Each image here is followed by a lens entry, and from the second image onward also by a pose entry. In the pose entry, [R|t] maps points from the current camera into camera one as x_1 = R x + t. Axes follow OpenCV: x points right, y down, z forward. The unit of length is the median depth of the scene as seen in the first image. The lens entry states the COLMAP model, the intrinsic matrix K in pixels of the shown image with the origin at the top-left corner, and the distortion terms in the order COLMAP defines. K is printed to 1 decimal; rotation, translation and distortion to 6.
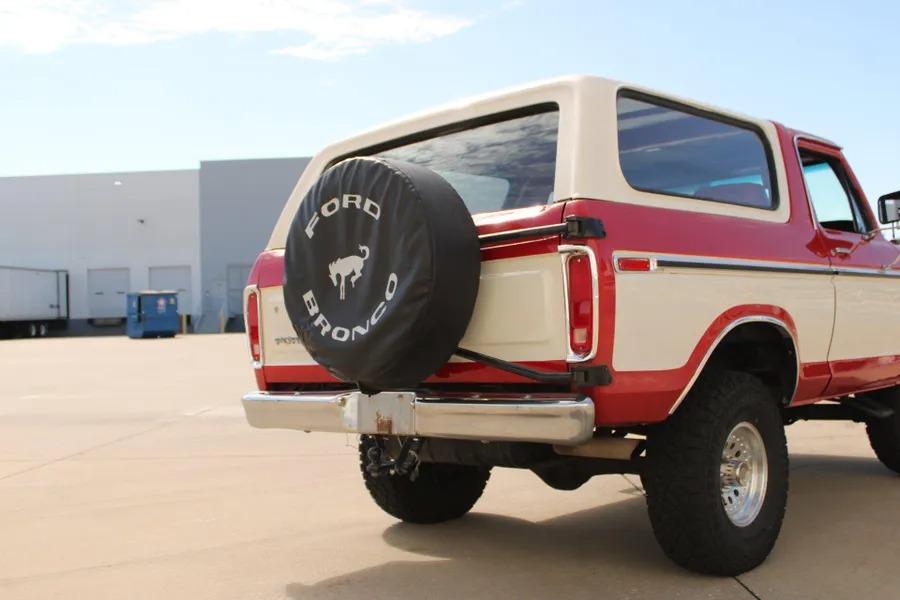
lens RADIAL K [[962.1, 0, 447.7], [0, 962.1, 289.0], [0, 0, 1]] dist [-0.106887, 0.141129]
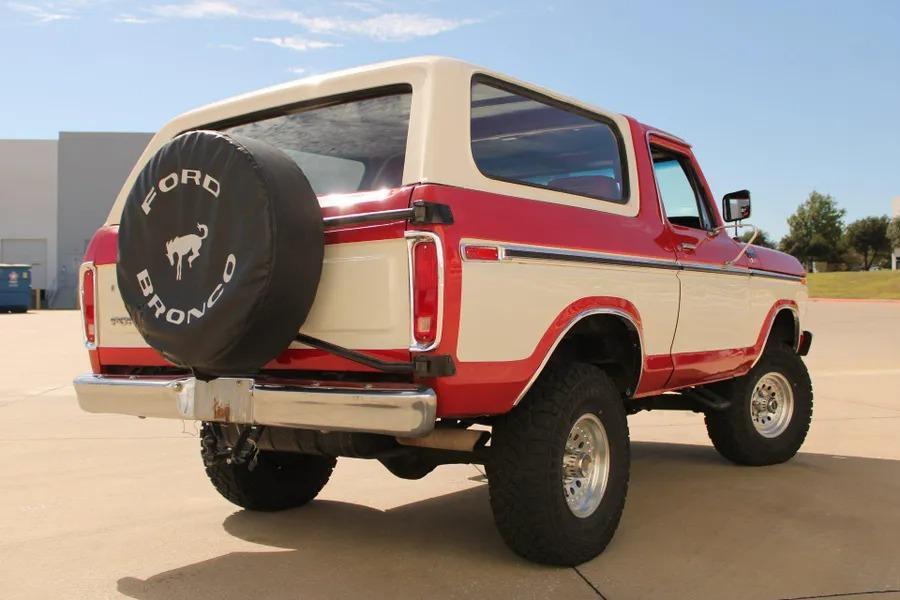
lens RADIAL K [[945.0, 0, 447.3], [0, 945.0, 287.7], [0, 0, 1]] dist [-0.115133, 0.143594]
pose [[0.989383, 0.027889, 0.142633, 0.019746], [-0.030124, 0.999455, 0.013535, -0.001883], [-0.142178, -0.017688, 0.989683, 0.042902]]
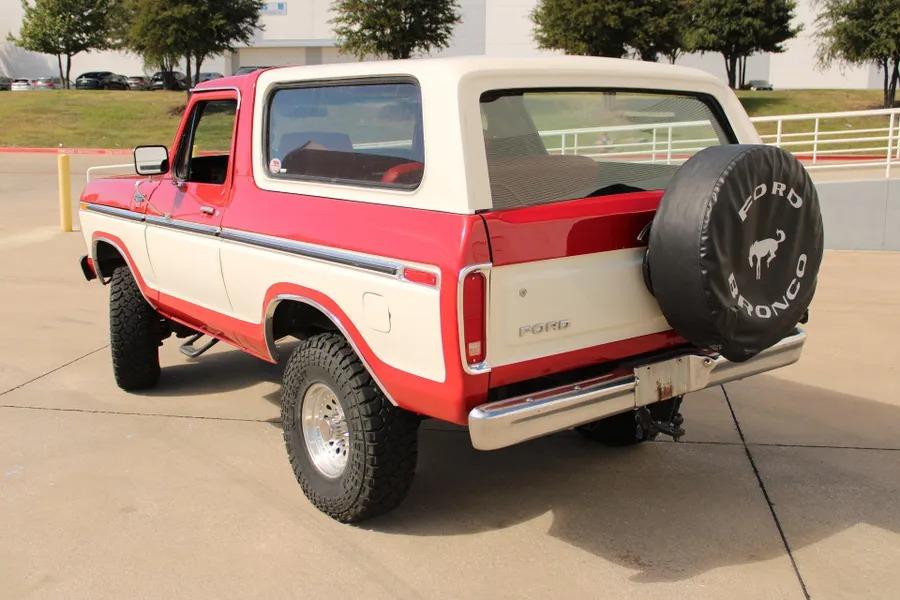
lens RADIAL K [[992.3, 0, 448.6], [0, 992.3, 299.2], [0, 0, 1]] dist [-0.107336, 0.145200]
pose [[0.143844, -0.141805, 0.979388, -1.139819], [-0.044445, 0.987756, 0.149544, -0.106805], [-0.988602, -0.065040, 0.135780, 1.102409]]
